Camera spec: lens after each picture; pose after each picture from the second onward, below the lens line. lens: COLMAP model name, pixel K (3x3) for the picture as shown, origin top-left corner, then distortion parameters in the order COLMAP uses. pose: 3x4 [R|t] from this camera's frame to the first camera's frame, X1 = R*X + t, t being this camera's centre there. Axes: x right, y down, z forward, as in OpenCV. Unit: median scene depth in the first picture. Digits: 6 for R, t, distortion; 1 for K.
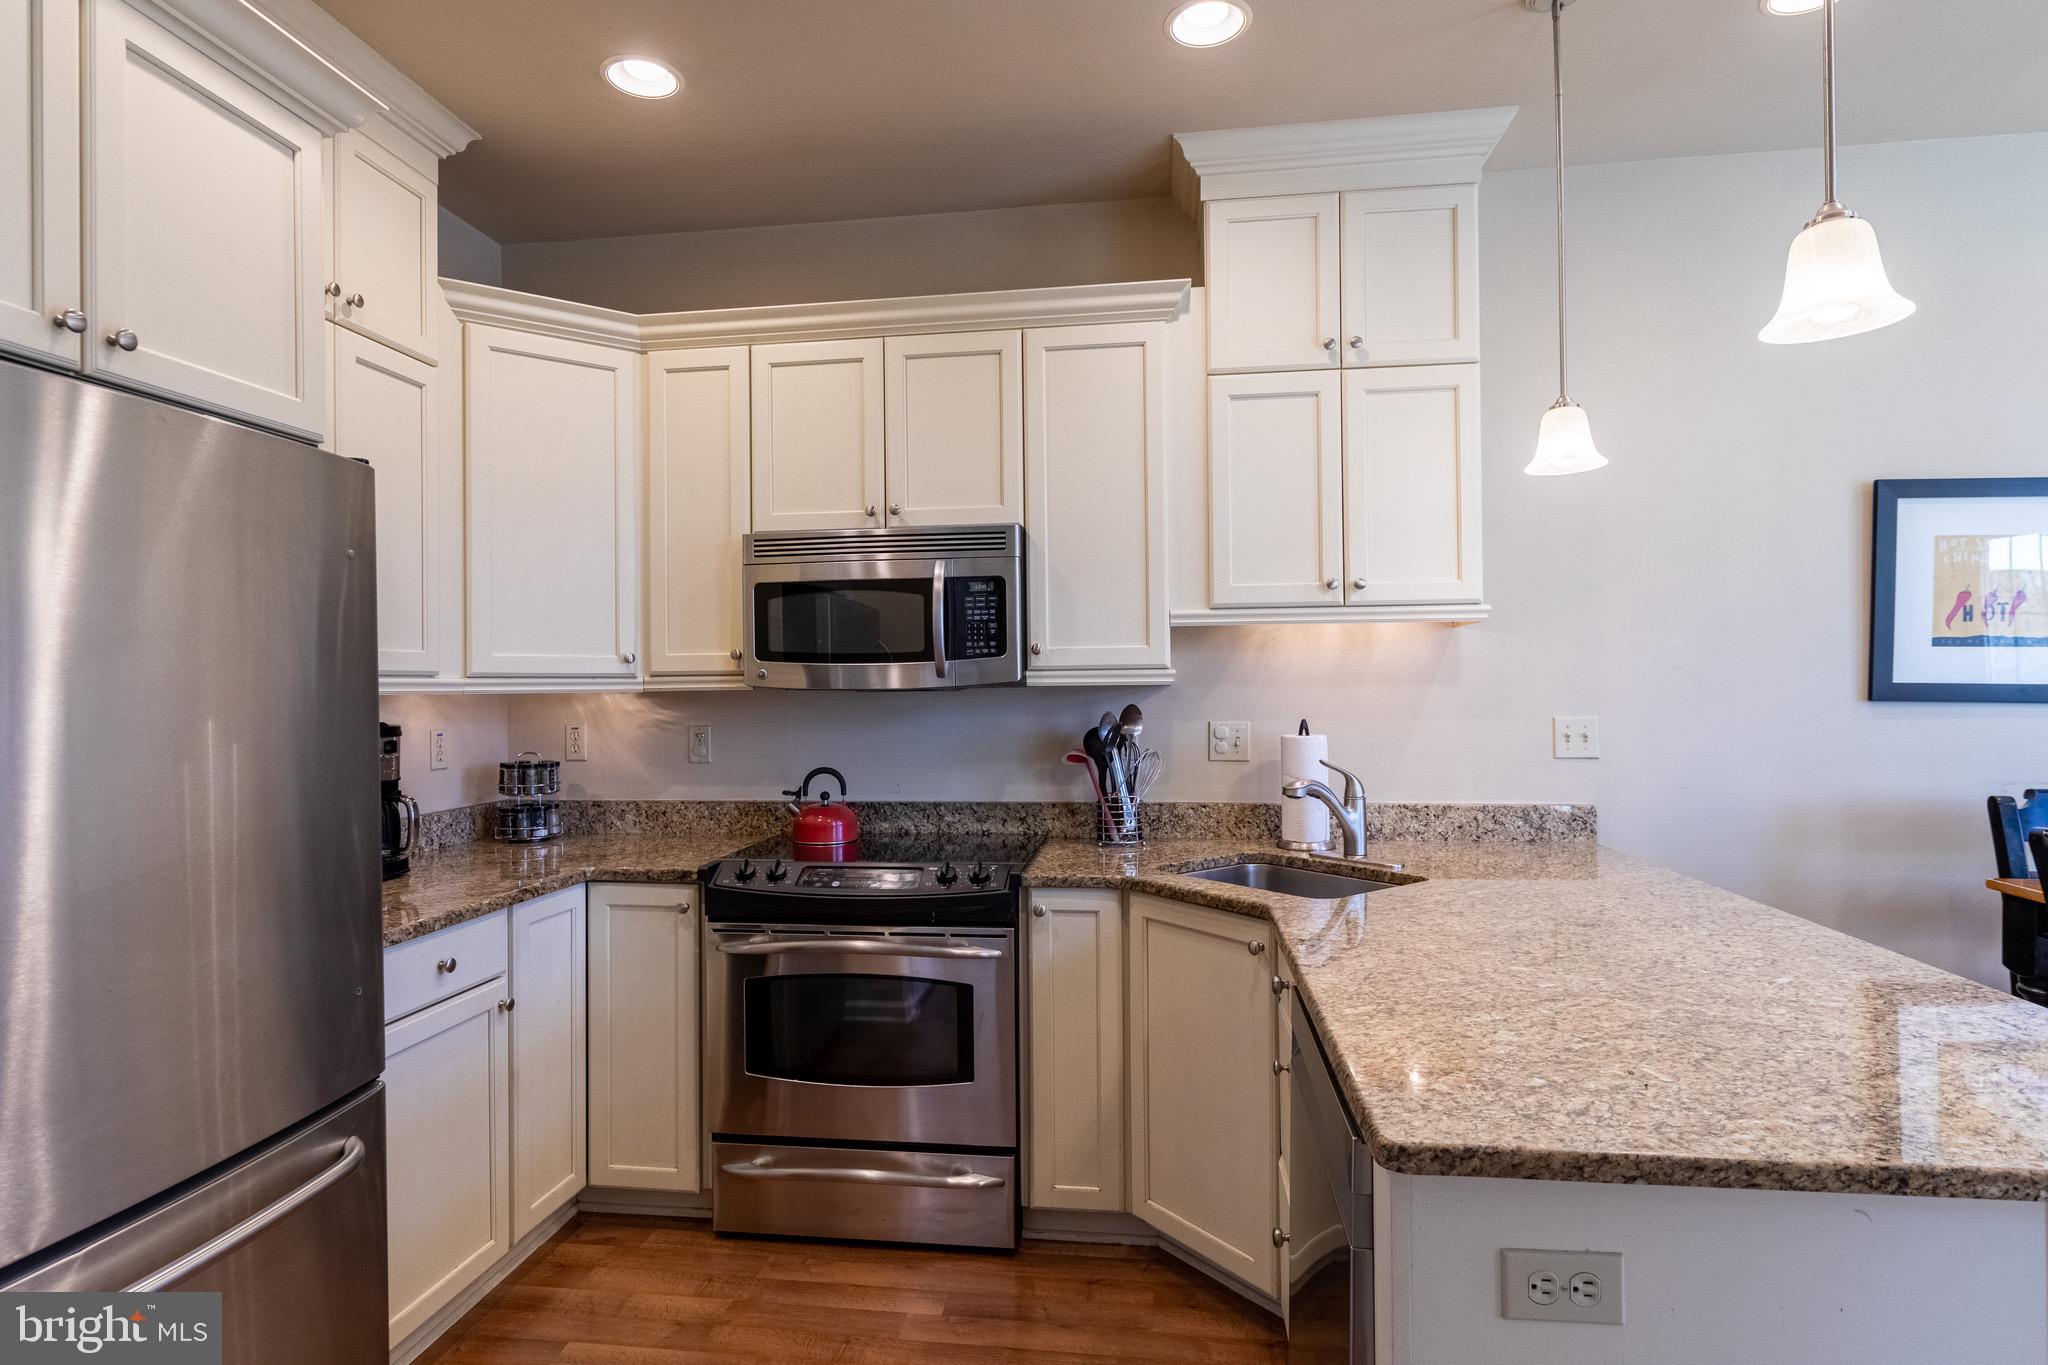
lens RADIAL K [[1078.7, 0, 1019.7], [0, 1078.7, 685.1], [0, 0, 1]] dist [0.001513, -0.001061]
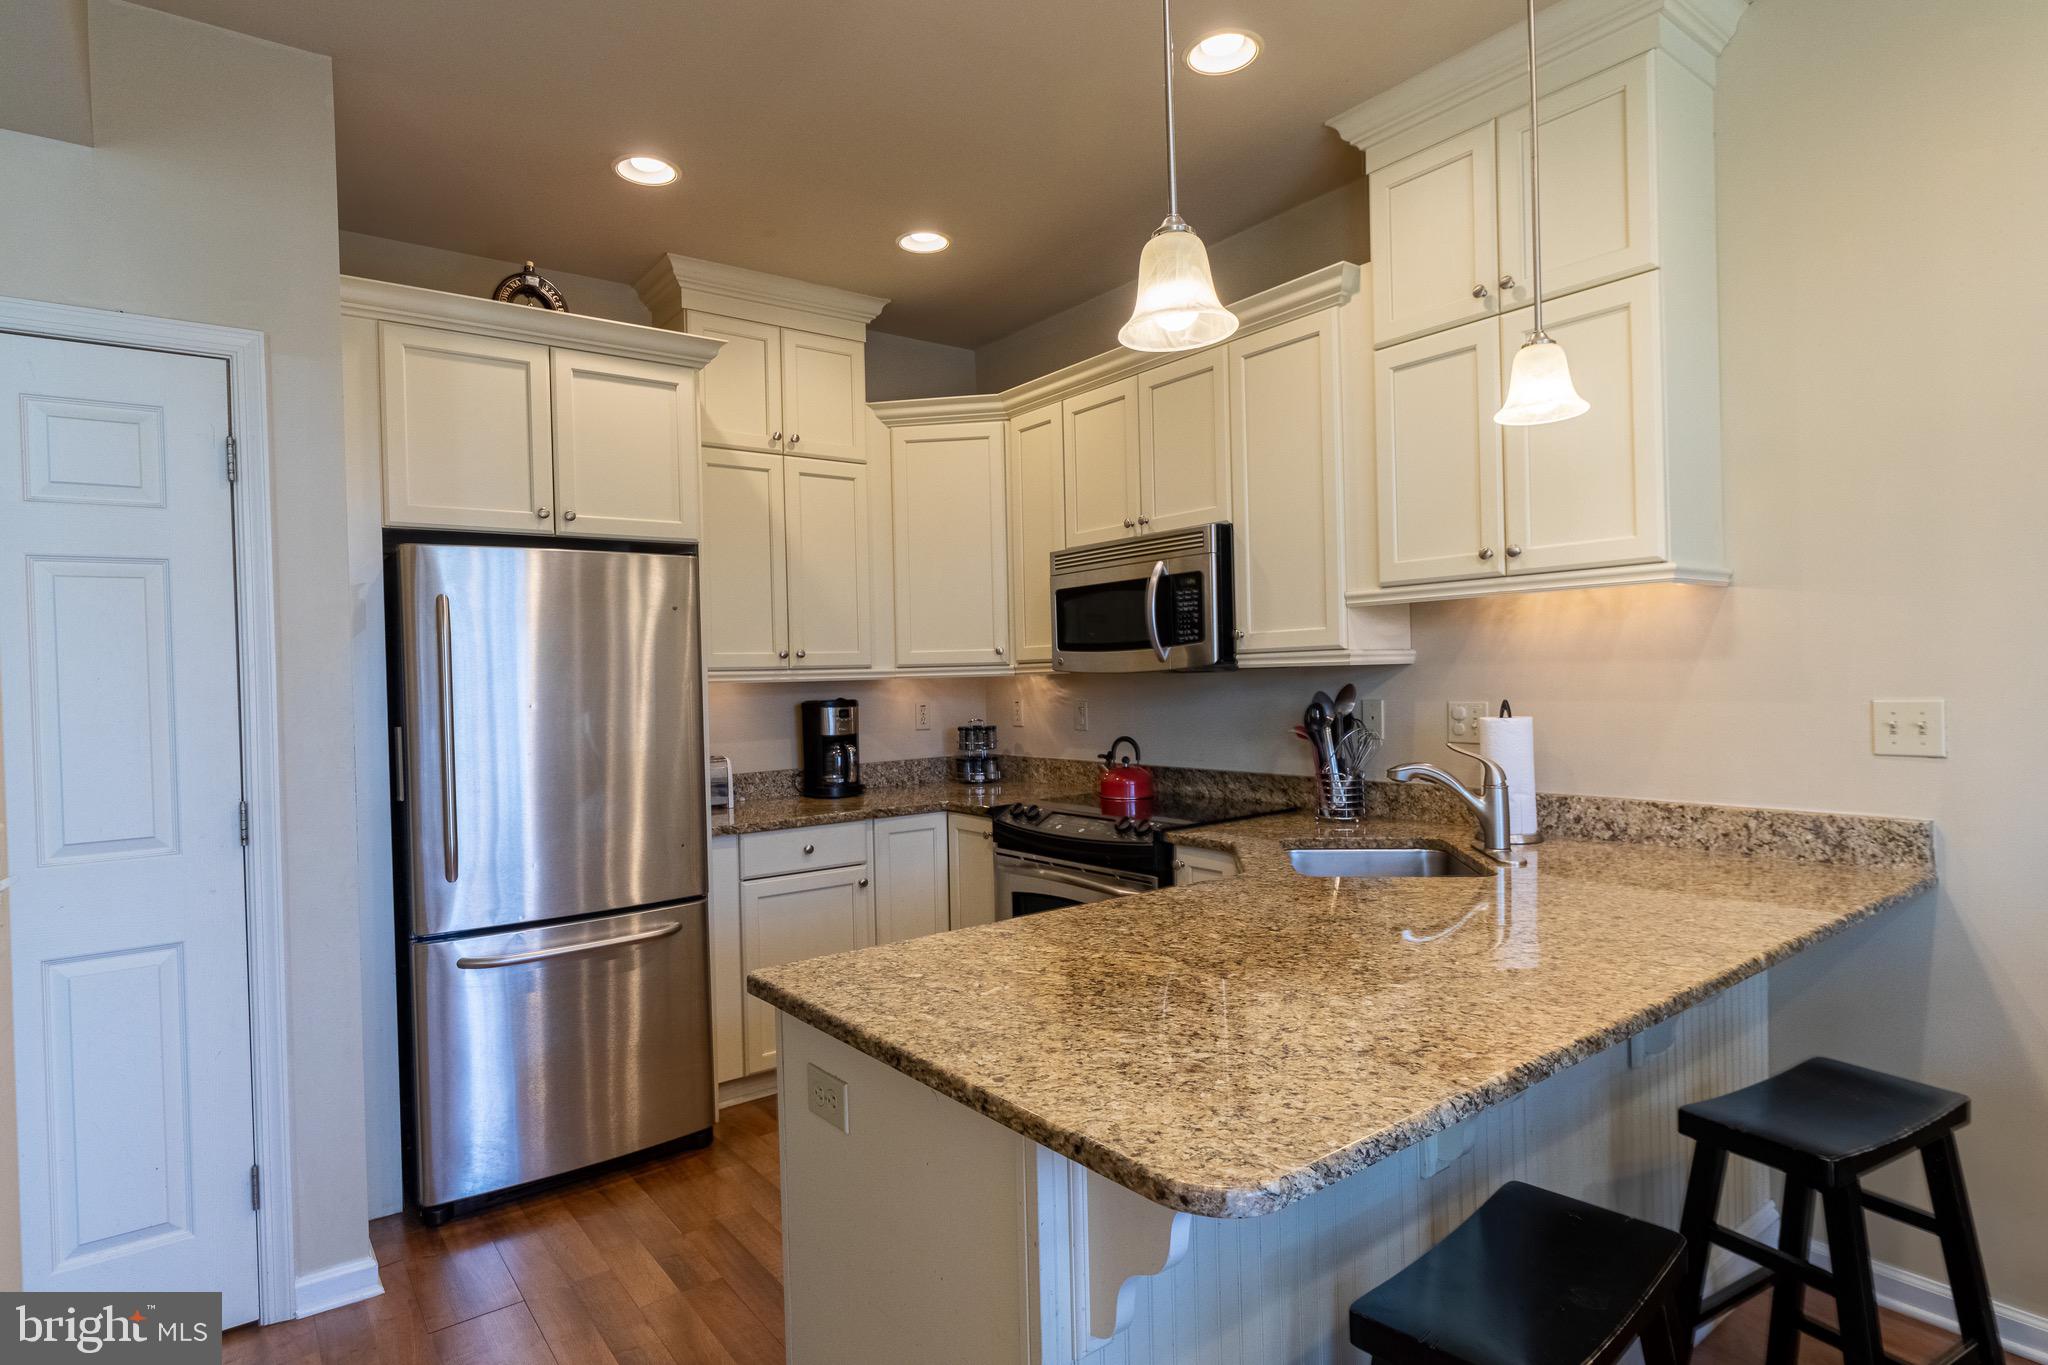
lens RADIAL K [[1078.7, 0, 1016.3], [0, 1078.7, 679.4], [0, 0, 1]] dist [0.001513, -0.001061]
pose [[0.709963, -0.005684, -0.704216, 0.608226], [0.020774, 0.999701, 0.012875, -0.006003], [0.703933, -0.023770, 0.709869, 0.058772]]
